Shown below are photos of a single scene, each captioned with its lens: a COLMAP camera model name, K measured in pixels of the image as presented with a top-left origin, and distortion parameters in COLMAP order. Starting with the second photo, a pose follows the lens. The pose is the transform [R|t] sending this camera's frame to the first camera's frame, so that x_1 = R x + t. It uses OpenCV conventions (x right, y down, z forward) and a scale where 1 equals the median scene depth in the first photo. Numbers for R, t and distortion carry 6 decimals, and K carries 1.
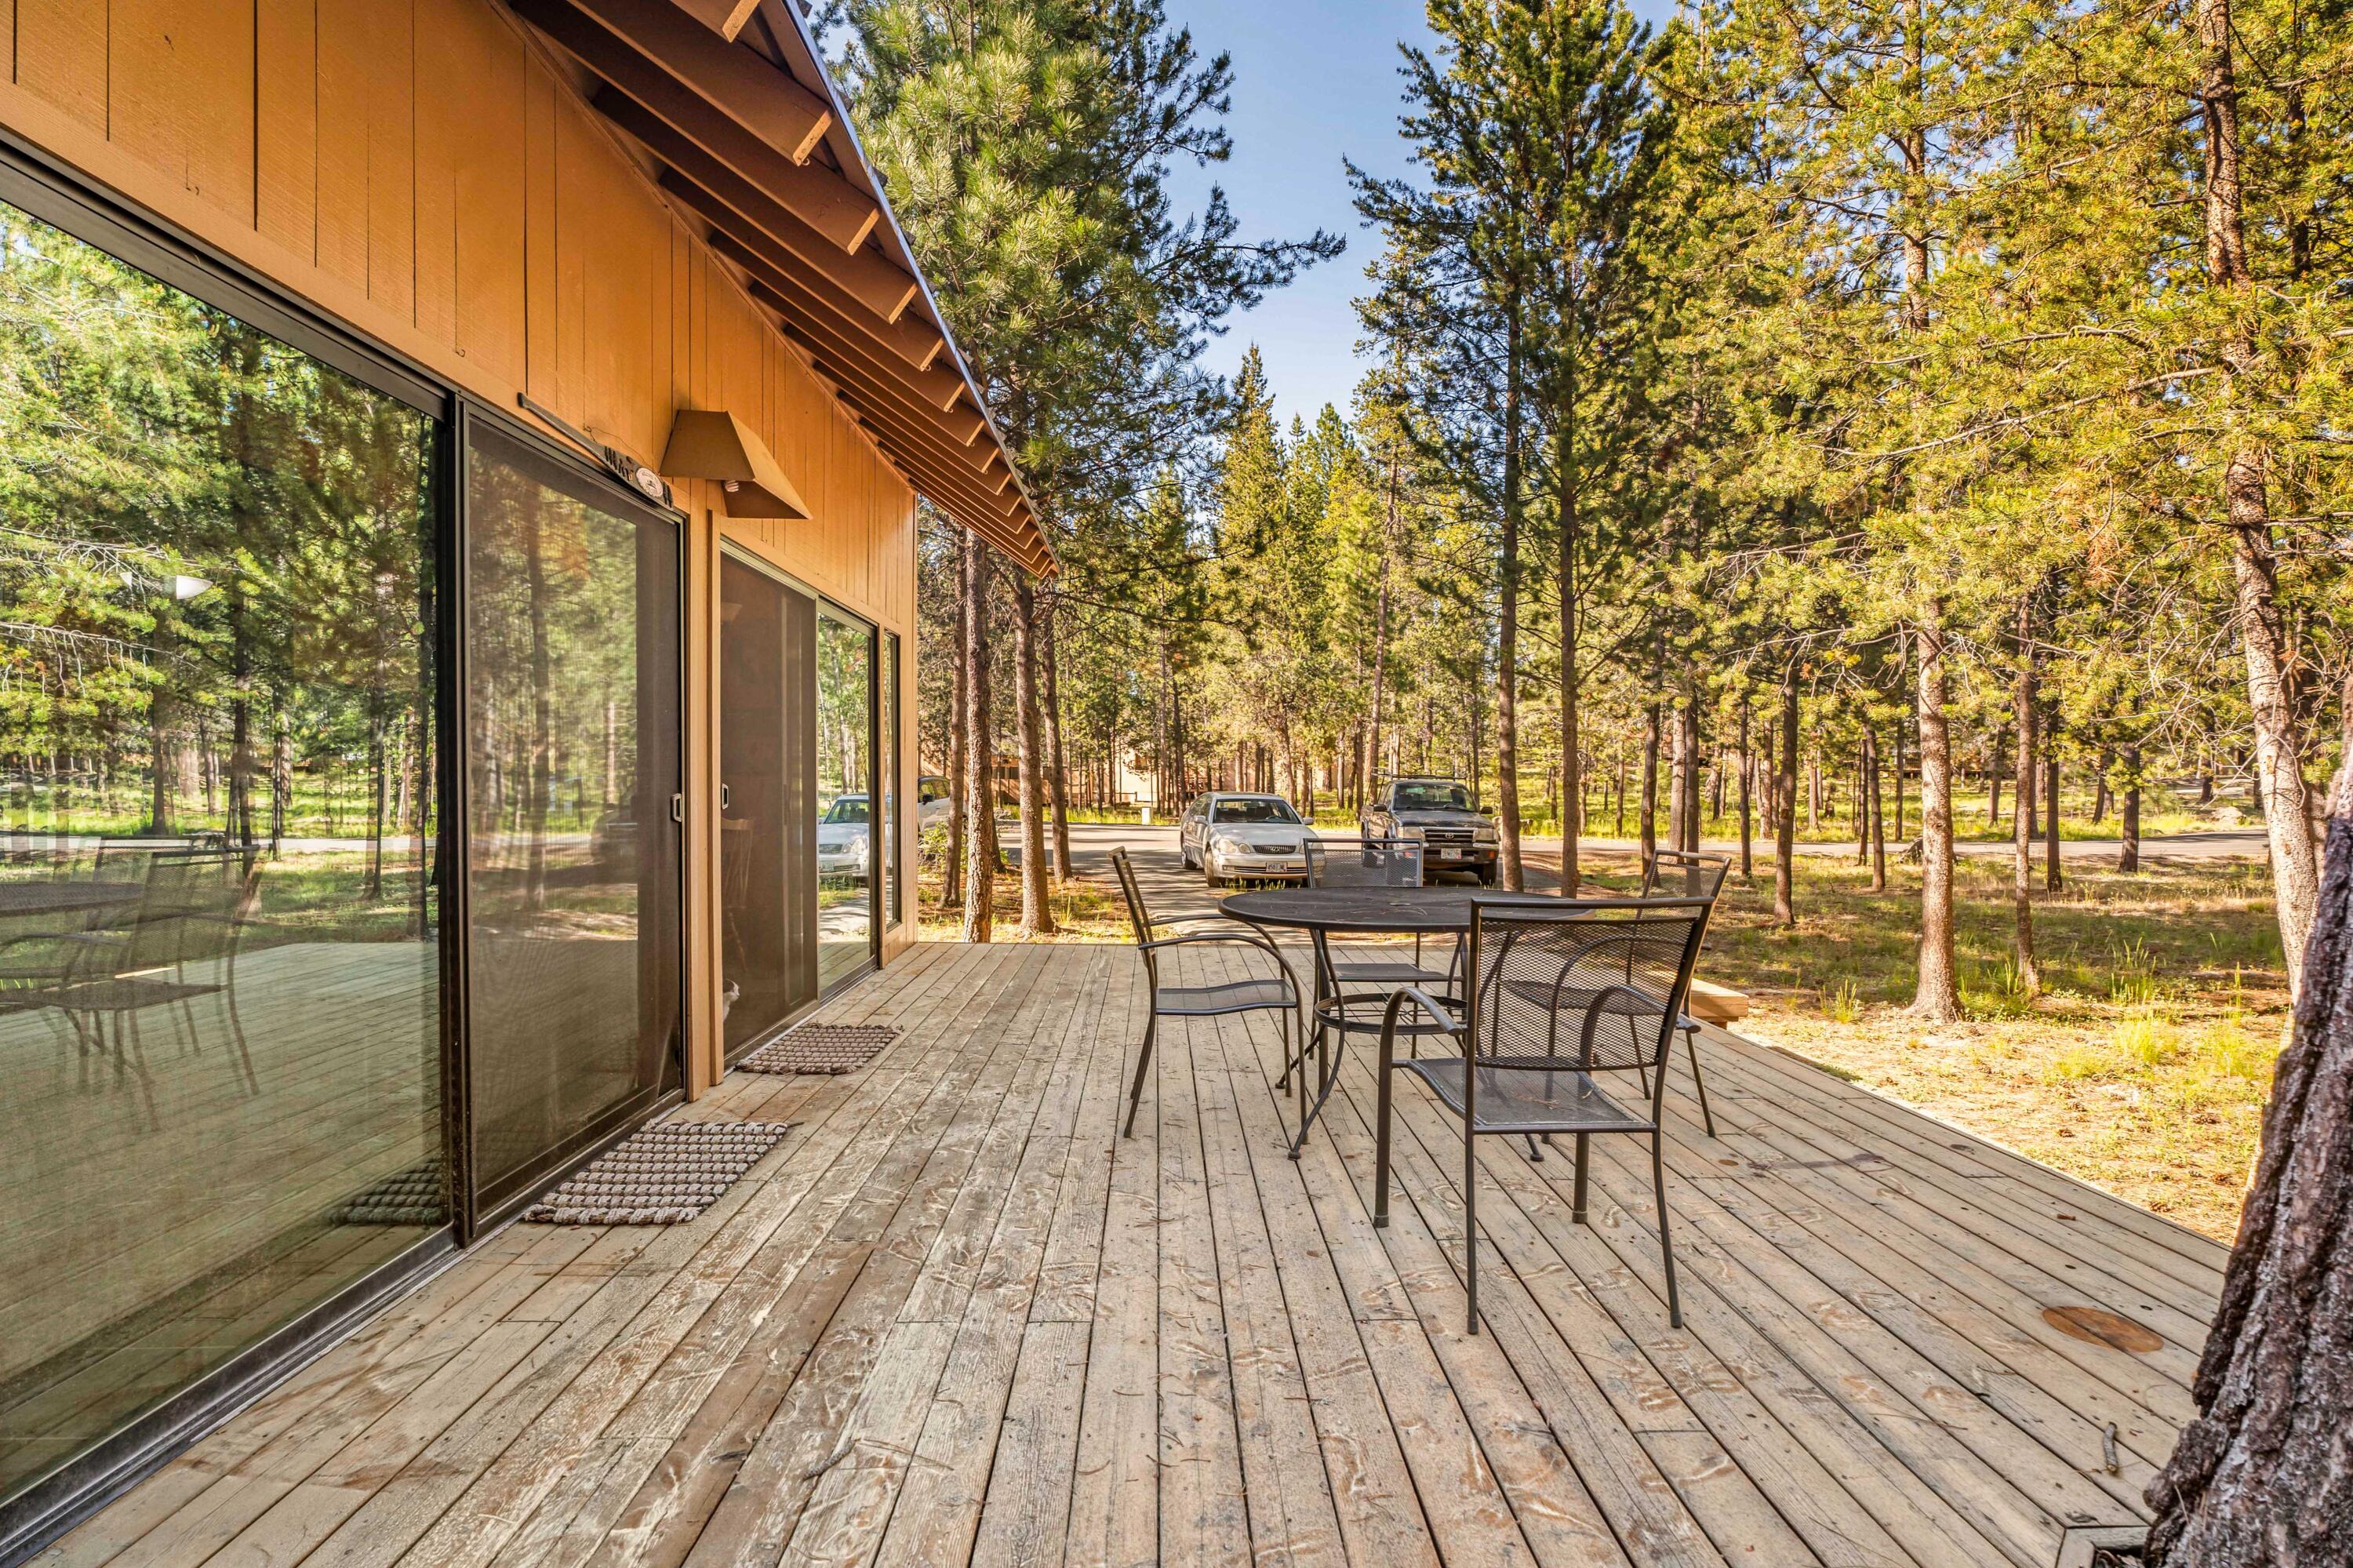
lens RADIAL K [[1108.6, 0, 1170.9], [0, 1108.6, 797.3], [0, 0, 1]] dist [-0.011346, -0.000128]
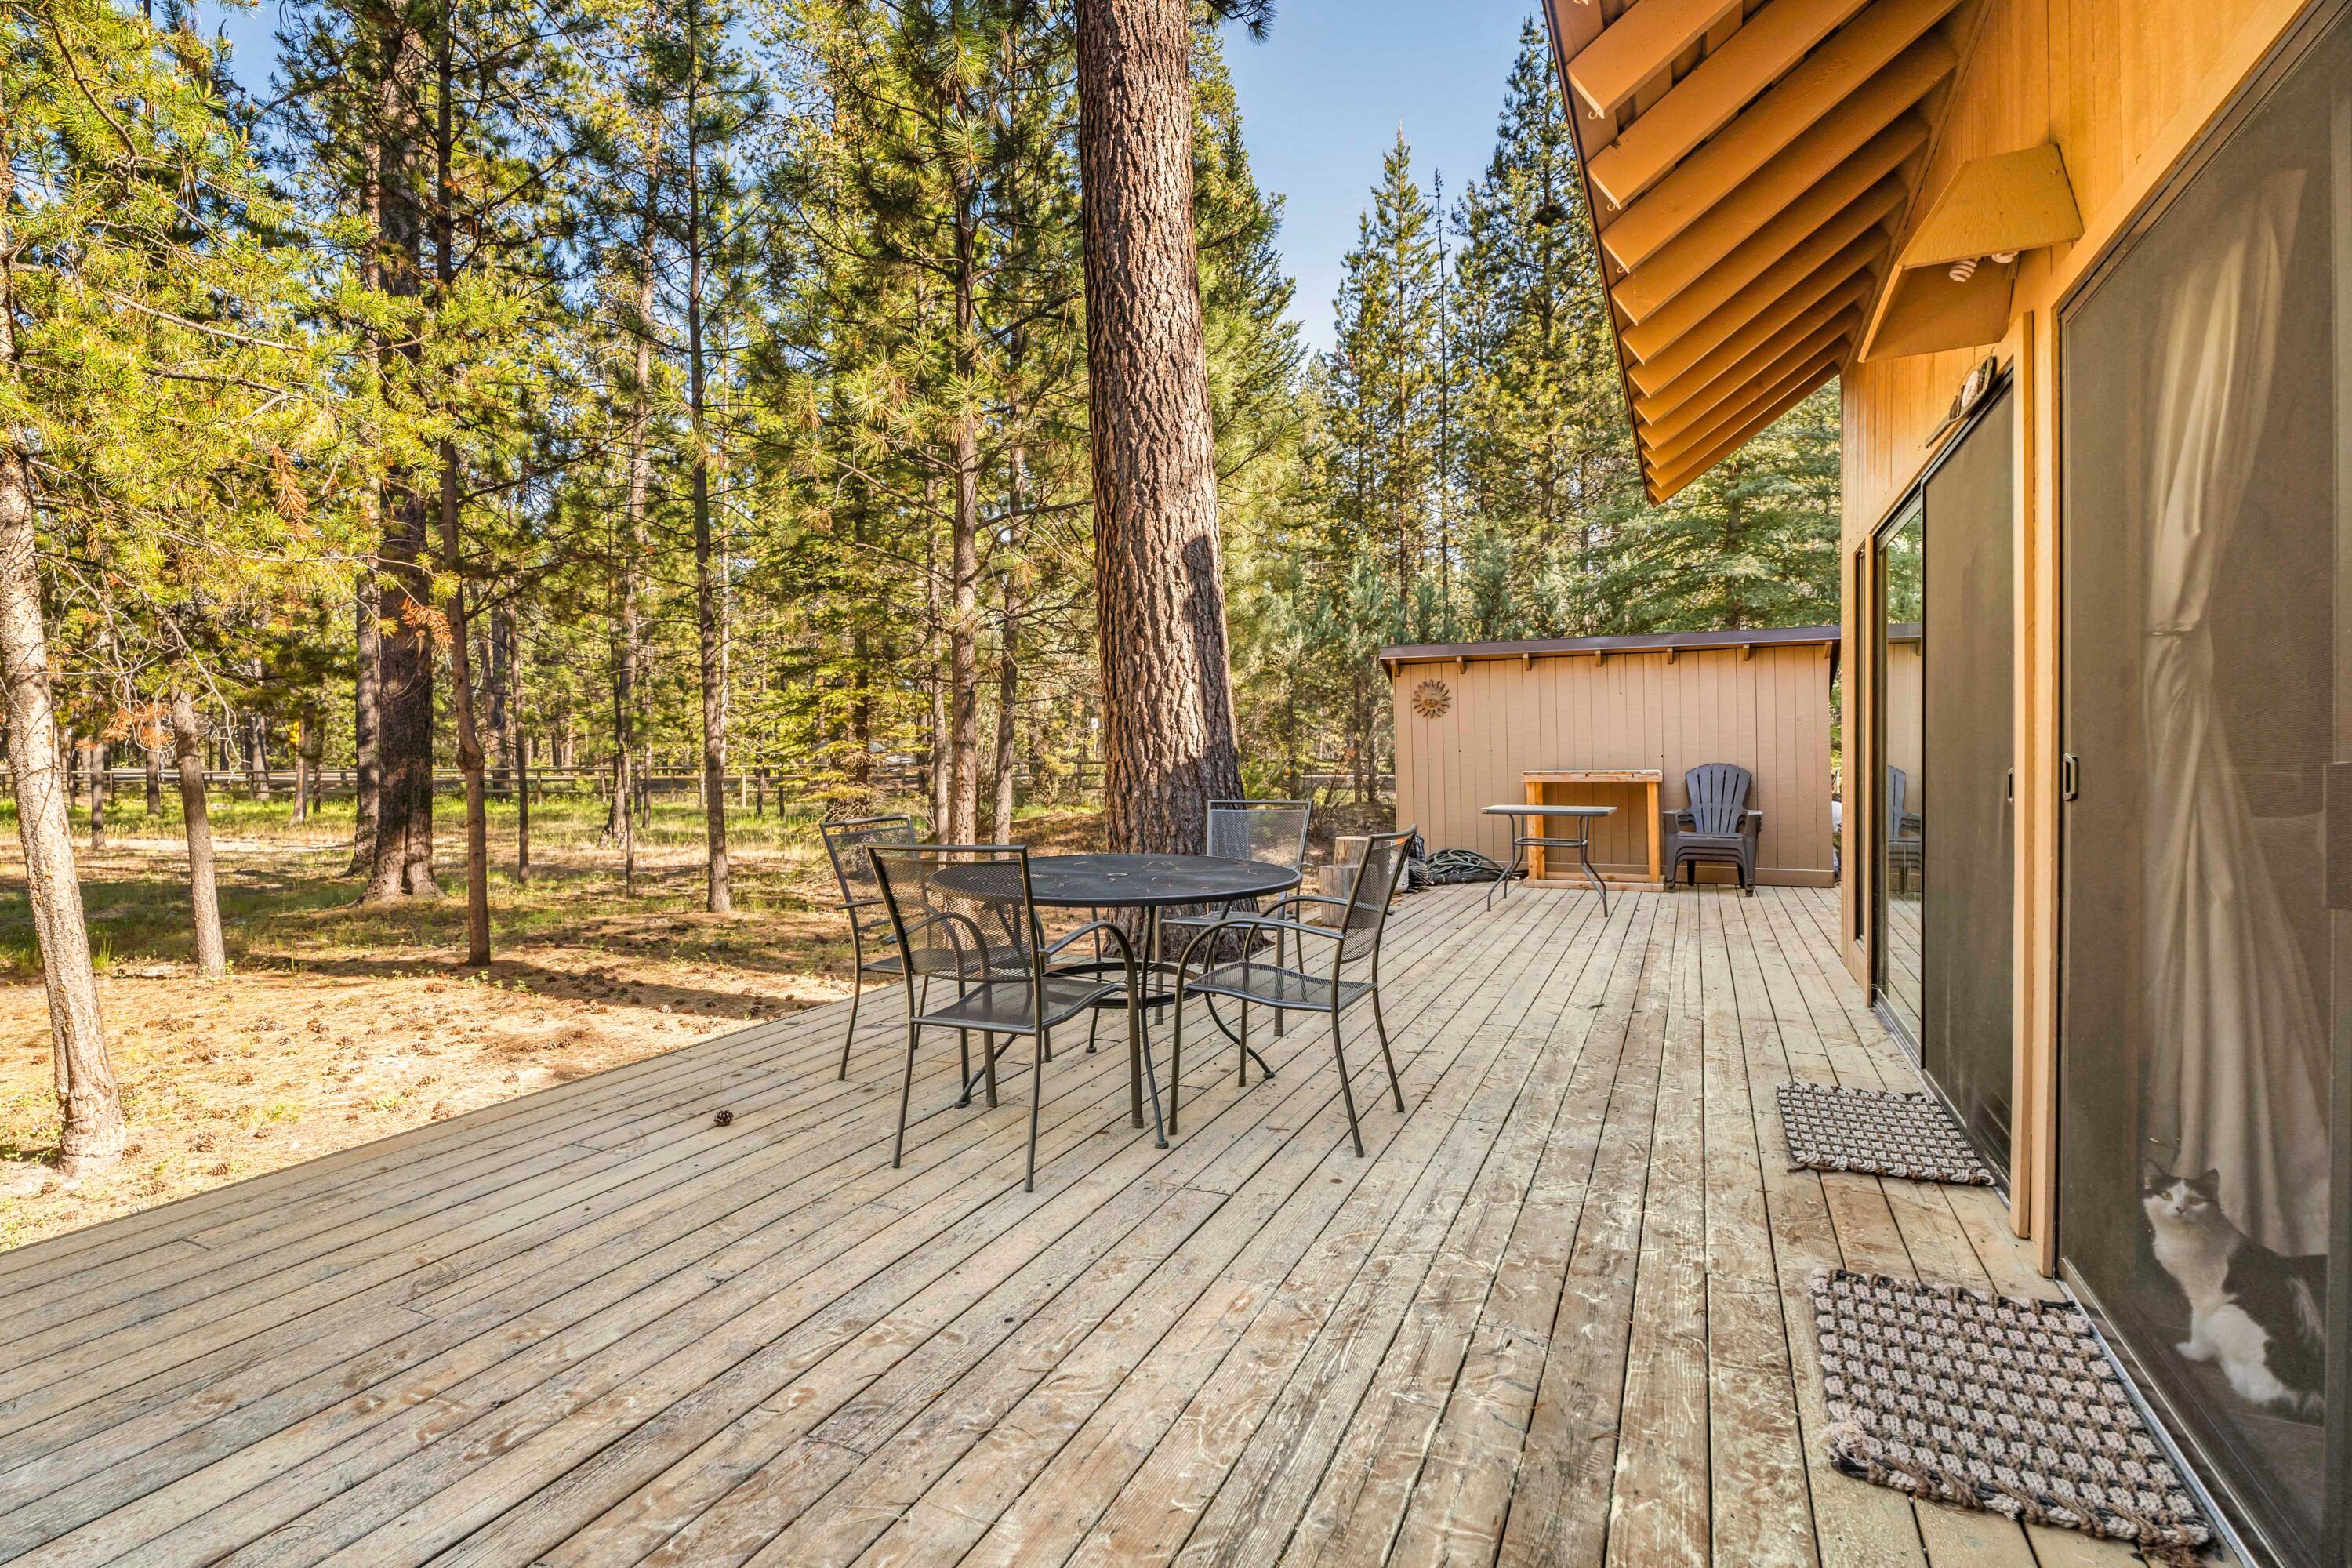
lens RADIAL K [[1122.0, 0, 1173.6], [0, 1122.0, 741.3], [0, 0, 1]] dist [-0.013428, -0.000389]
pose [[-0.900351, 0.006081, 0.435122, -0.123145], [0.009843, 0.999931, 0.006394, -0.012900], [-0.435053, 0.010040, -0.900349, 0.833976]]
